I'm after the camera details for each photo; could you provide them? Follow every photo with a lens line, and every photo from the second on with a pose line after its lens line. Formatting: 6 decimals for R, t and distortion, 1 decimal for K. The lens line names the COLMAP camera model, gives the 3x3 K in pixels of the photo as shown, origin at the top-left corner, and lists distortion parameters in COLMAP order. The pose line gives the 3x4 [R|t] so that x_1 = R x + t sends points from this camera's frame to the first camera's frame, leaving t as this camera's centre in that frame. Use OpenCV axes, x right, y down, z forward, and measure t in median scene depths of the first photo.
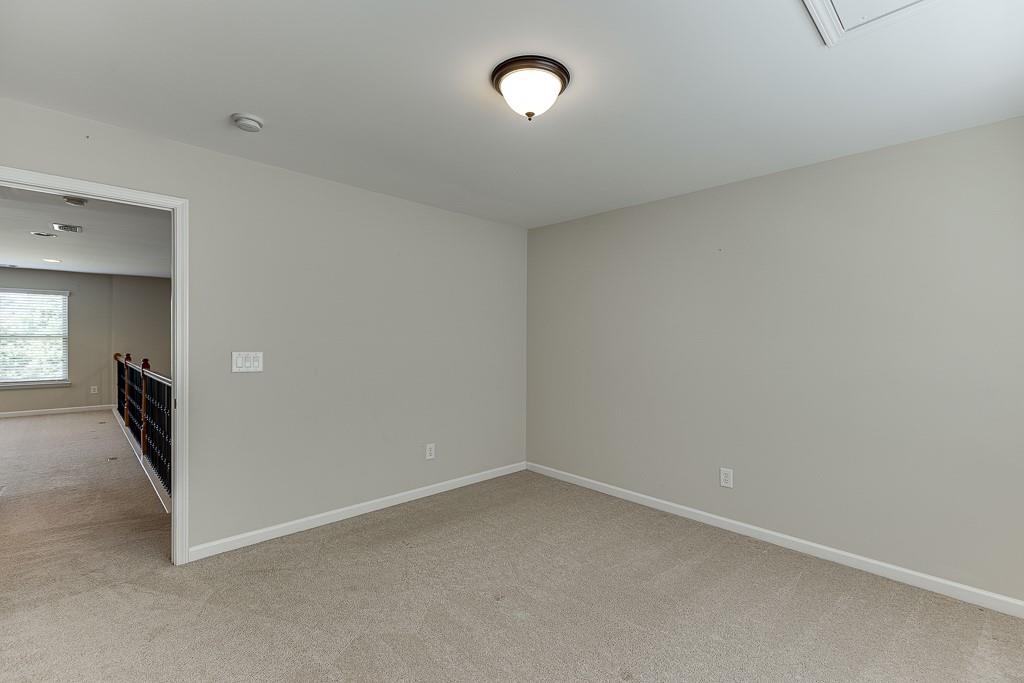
lens RADIAL K [[456.8, 0, 512.5], [0, 456.8, 341.4], [0, 0, 1]] dist [0.001940, 0.000128]
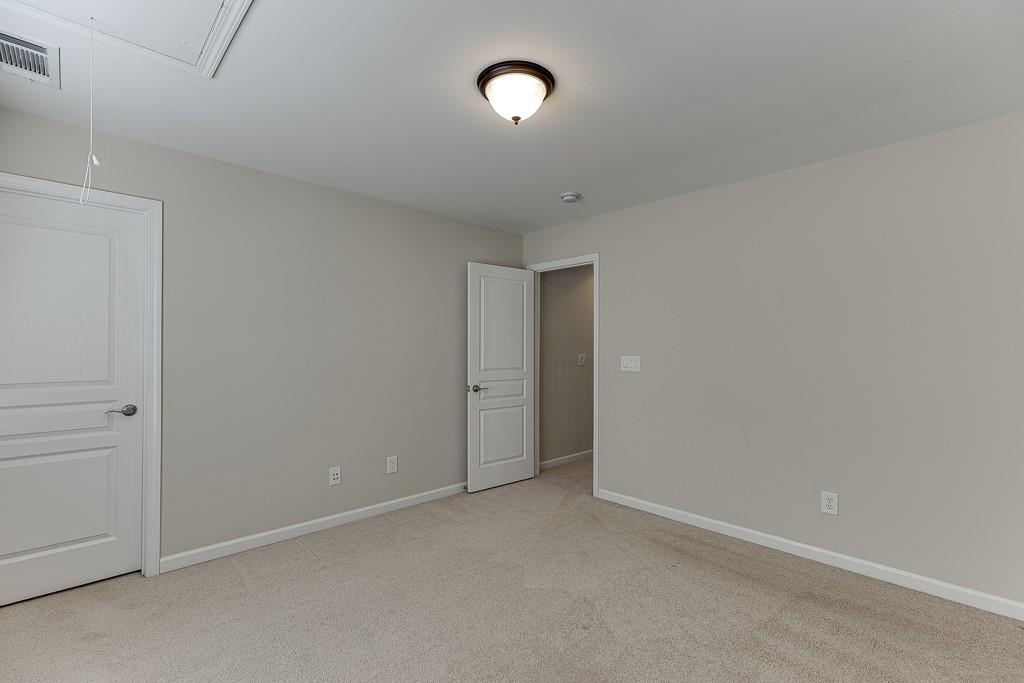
lens RADIAL K [[456.8, 0, 512.4], [0, 456.8, 345.1], [0, 0, 1]] dist [0.001940, 0.000128]
pose [[-0.003989, -0.006553, -0.999971, 0.691326], [-0.000603, 0.999978, -0.006550, 0.001760], [0.999992, 0.000577, -0.003993, 0.661815]]
